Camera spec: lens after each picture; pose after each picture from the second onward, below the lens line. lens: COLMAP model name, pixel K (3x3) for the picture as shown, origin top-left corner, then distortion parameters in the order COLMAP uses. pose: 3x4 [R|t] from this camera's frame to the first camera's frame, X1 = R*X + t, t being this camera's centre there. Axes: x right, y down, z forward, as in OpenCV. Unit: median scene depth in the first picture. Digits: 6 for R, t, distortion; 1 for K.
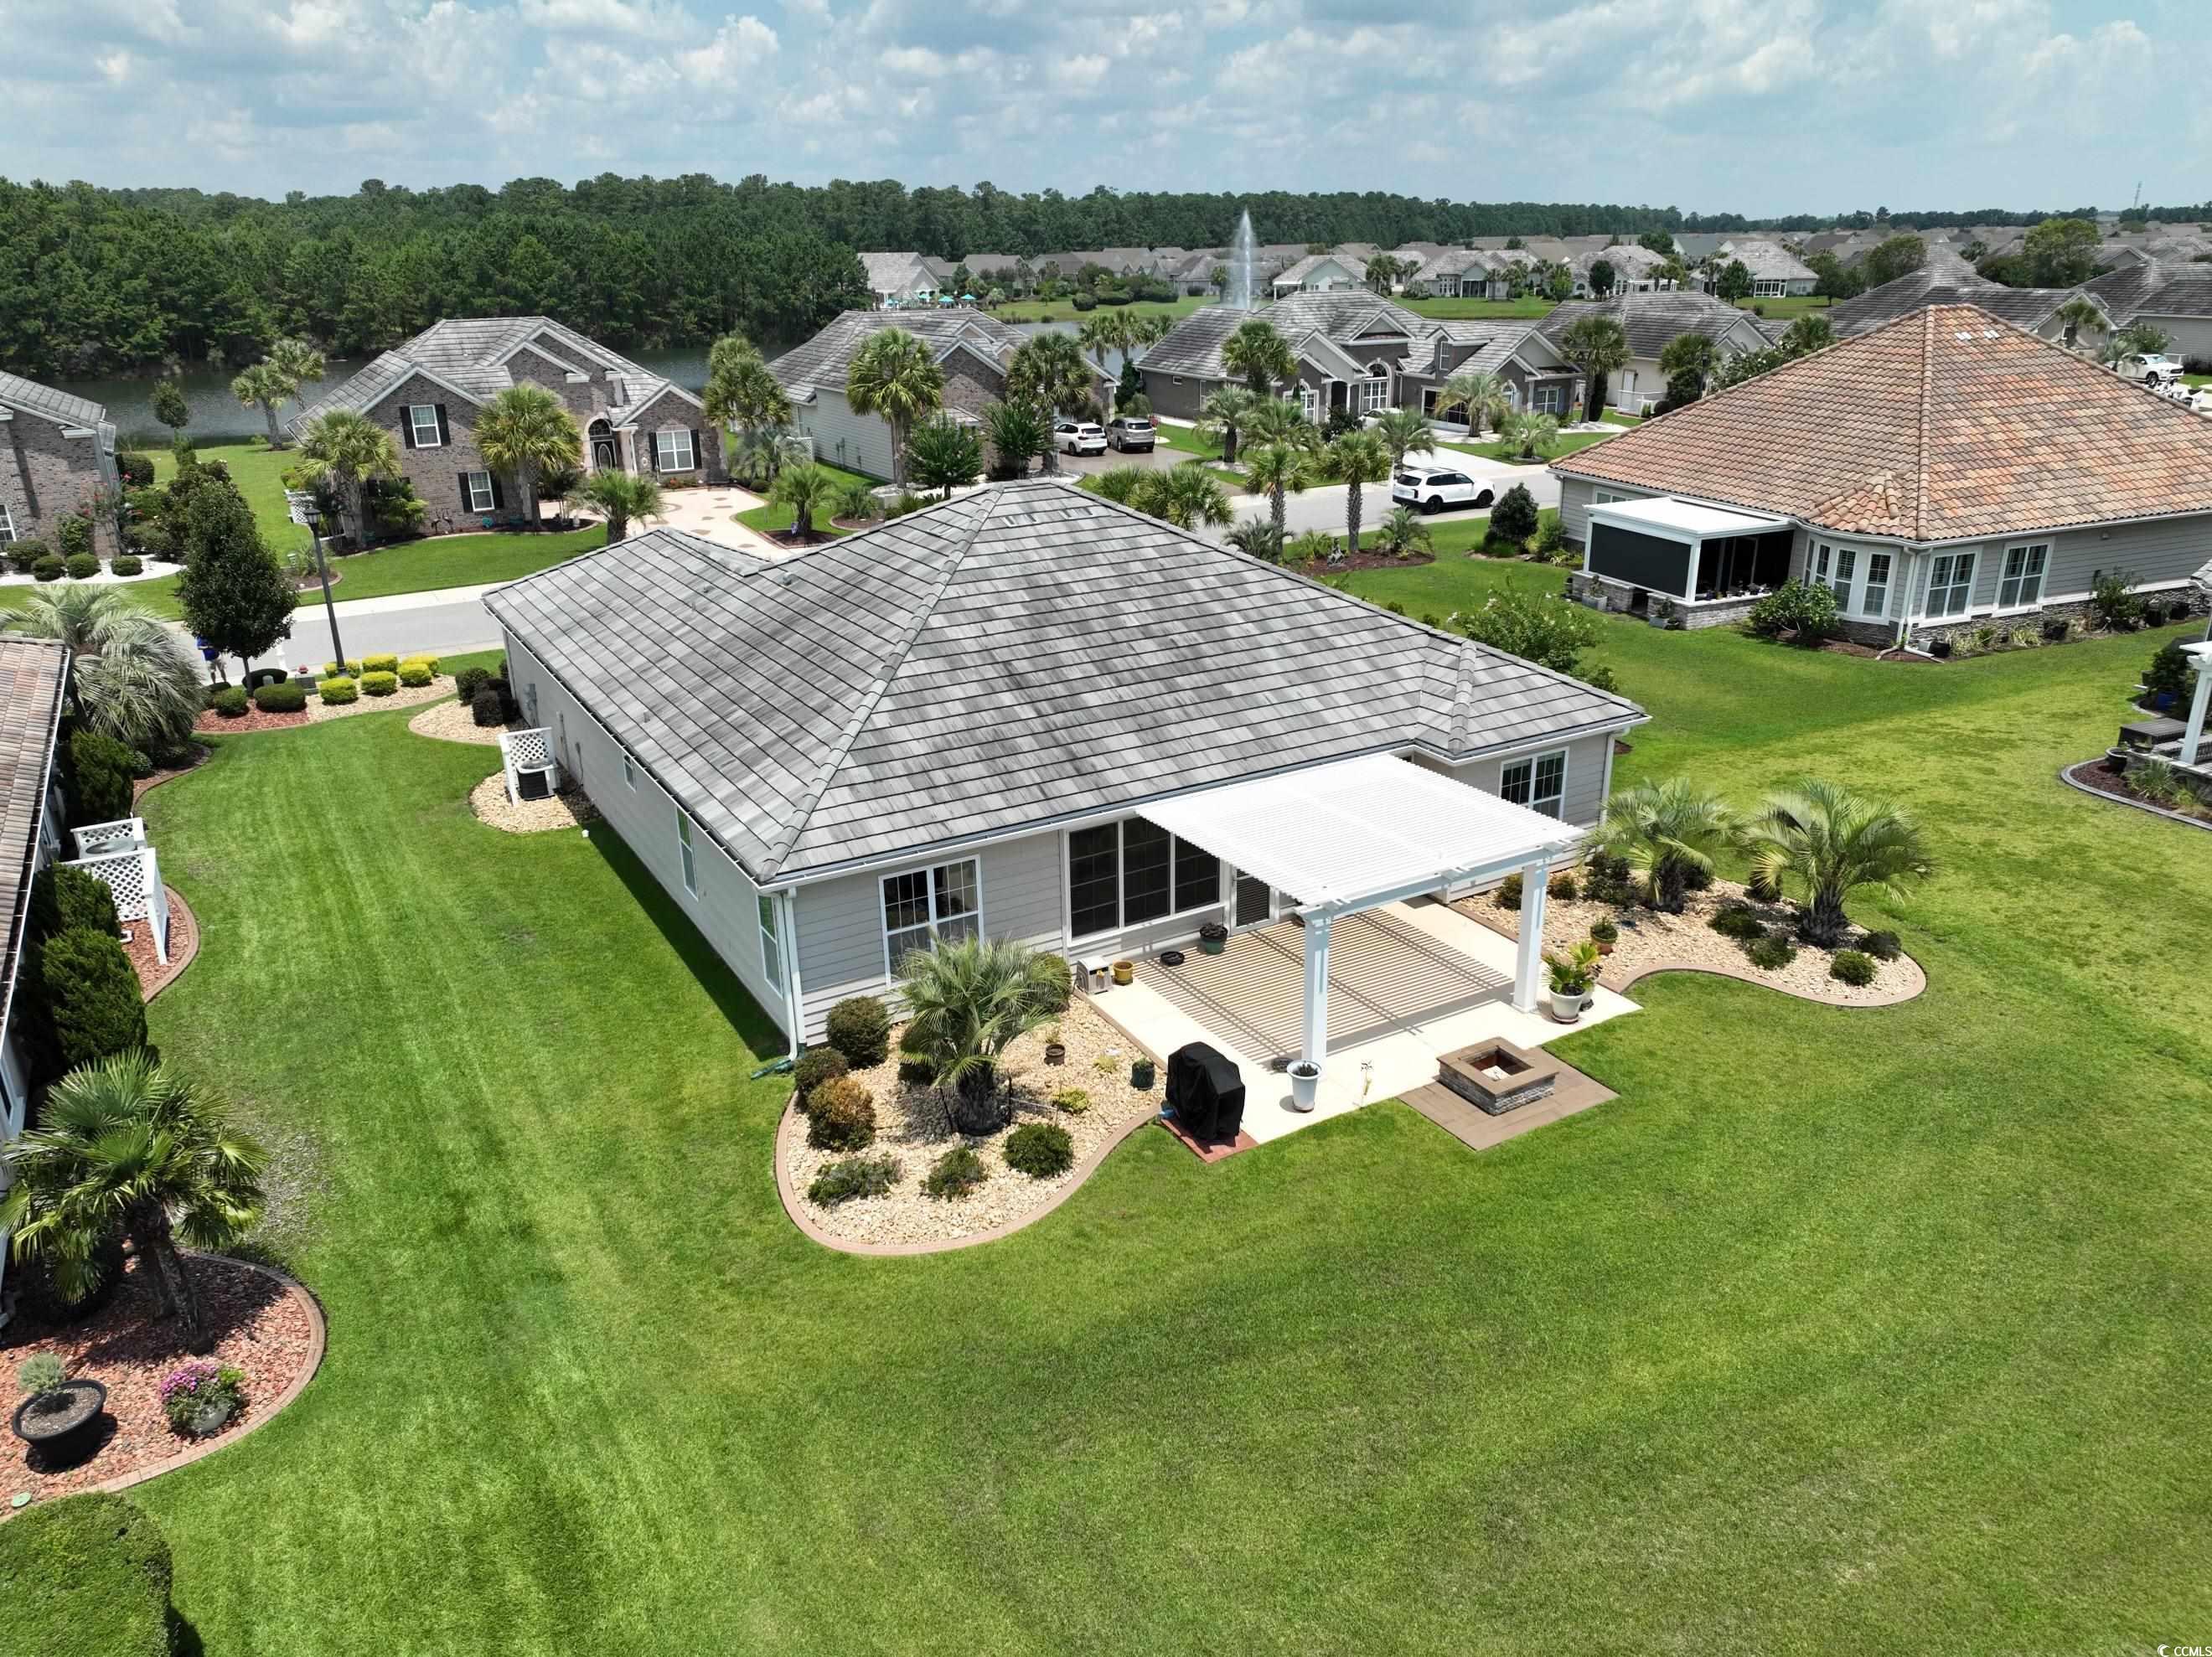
lens RADIAL K [[1536.4, 0, 1114.5], [0, 1536.4, 826.0], [0, 0, 1]] dist [-0.003010, 0.019968]
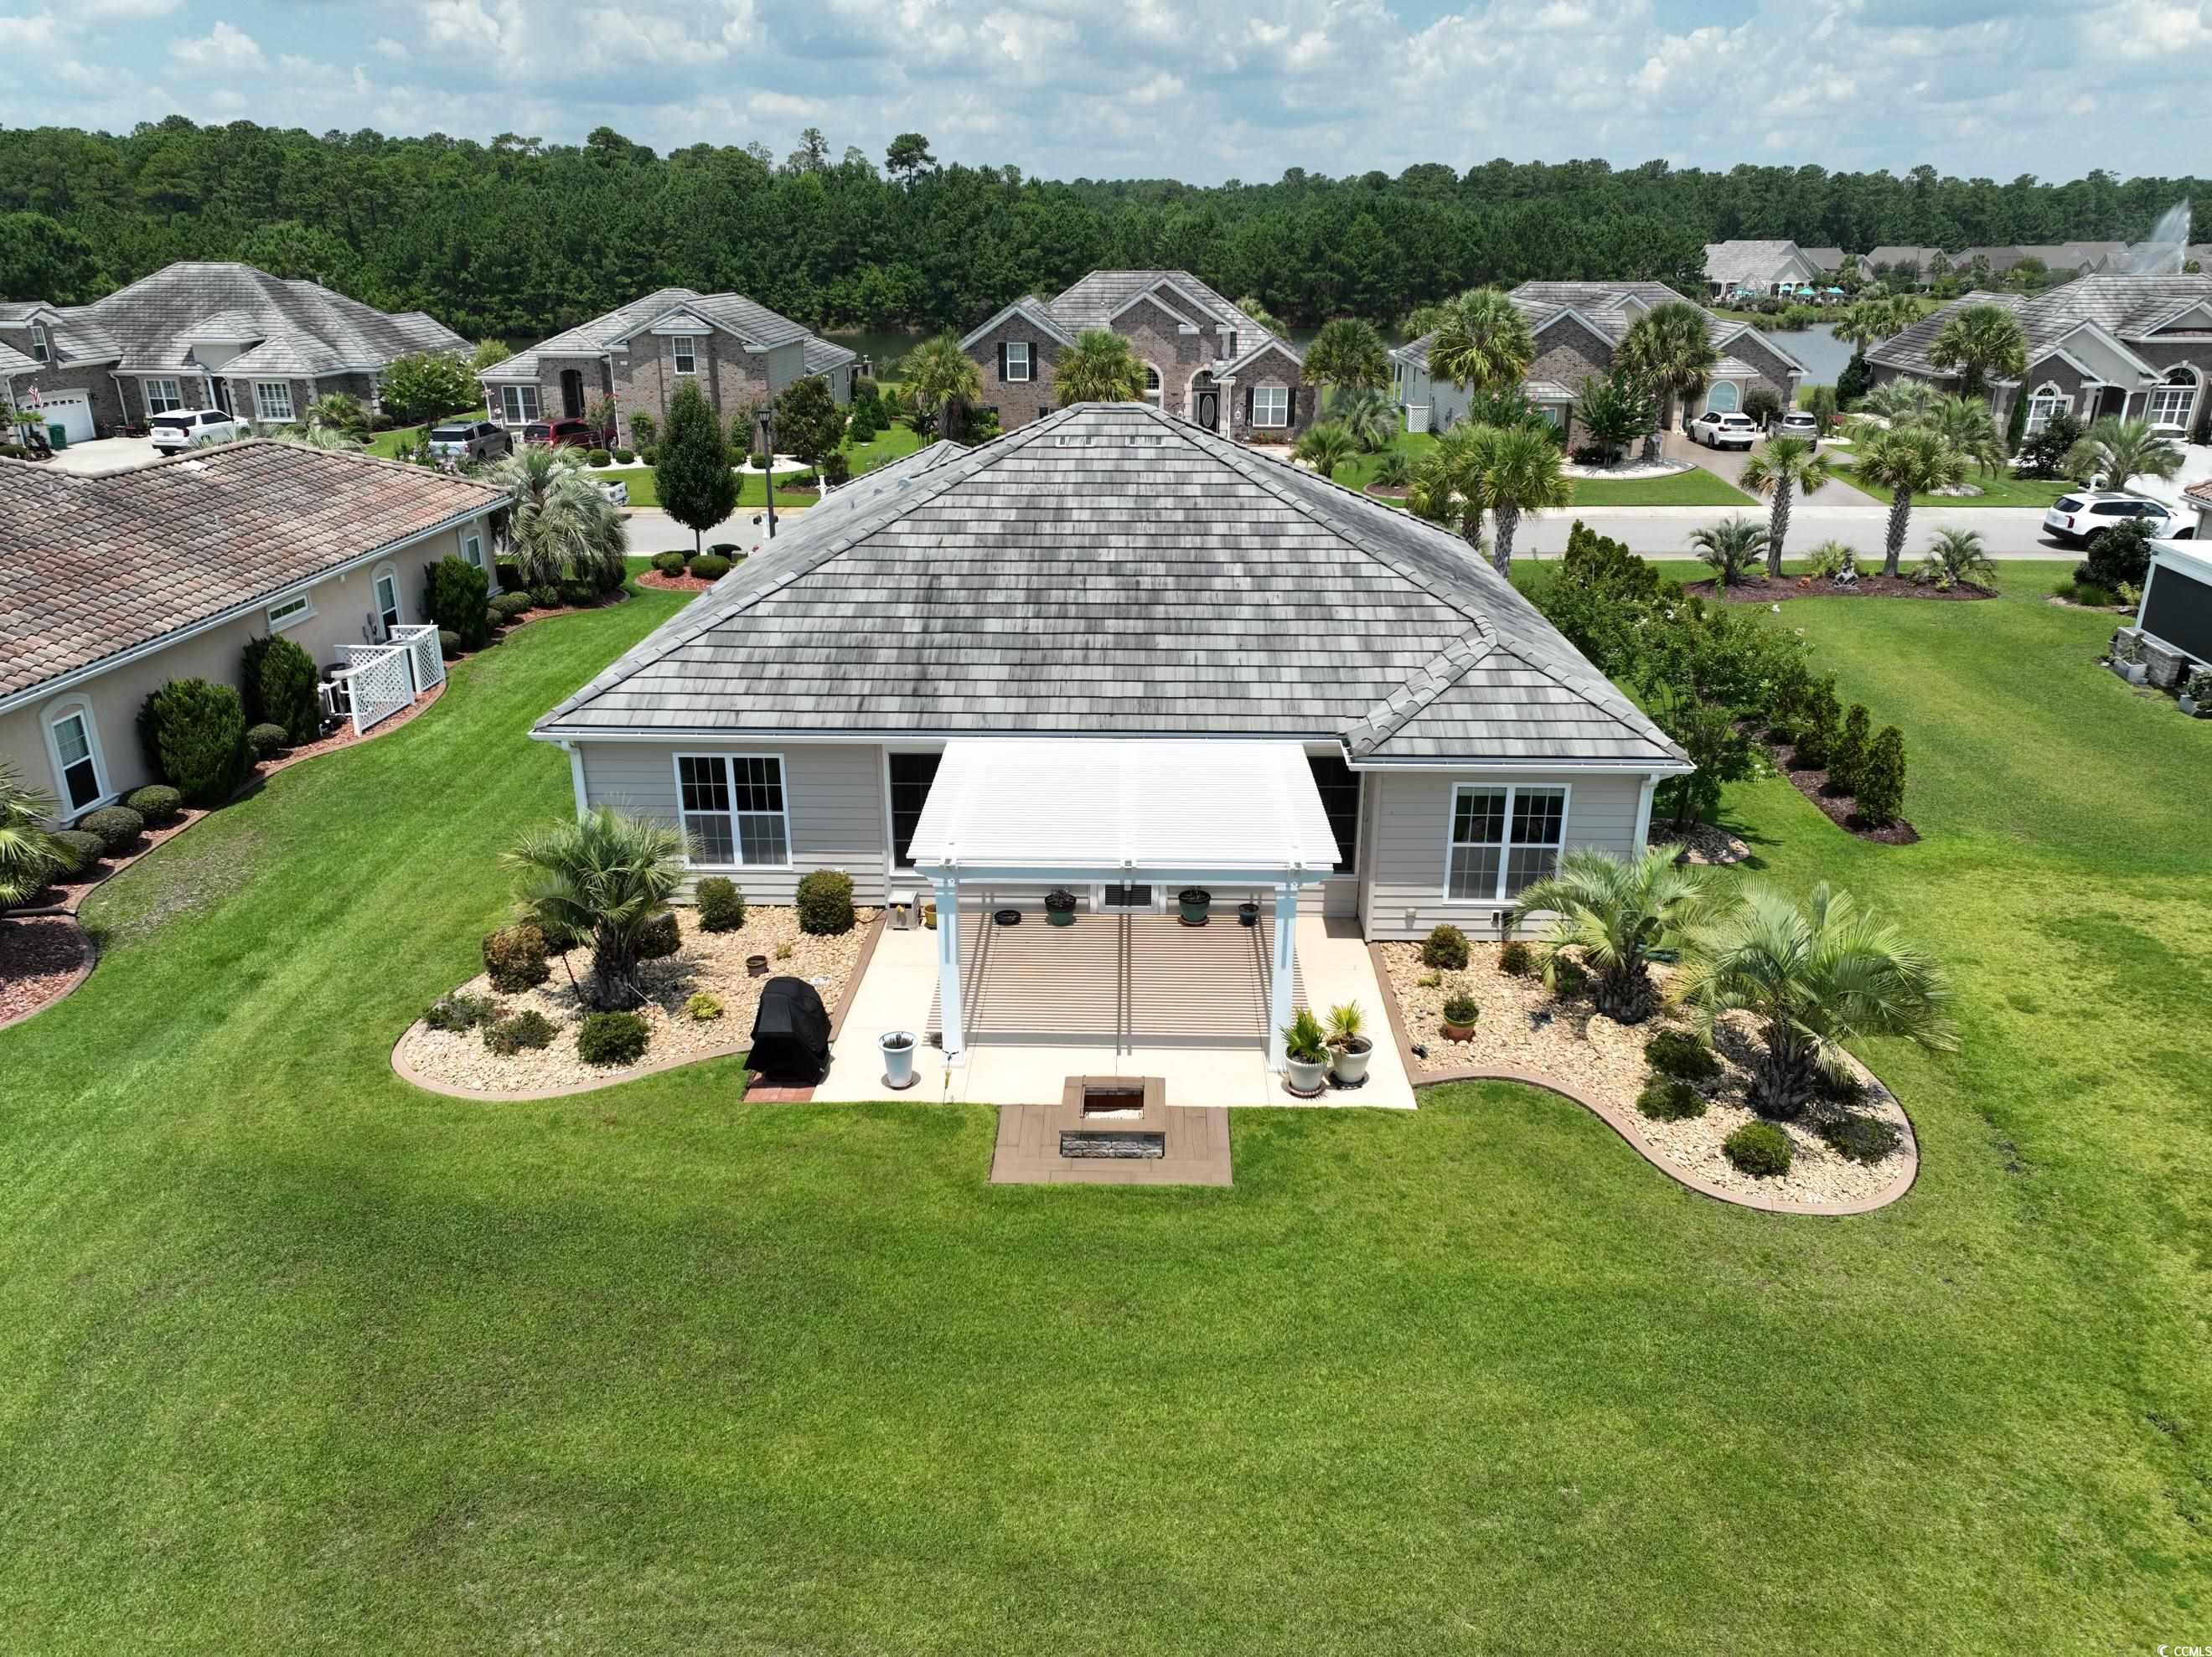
lens RADIAL K [[1536.4, 0, 1114.5], [0, 1536.4, 826.0], [0, 0, 1]] dist [-0.003010, 0.019968]
pose [[0.850834, 0.203187, -0.484558, 0.227946], [-0.200984, 0.977925, 0.057162, -0.013855], [0.485476, 0.048753, 0.872890, 0.101117]]
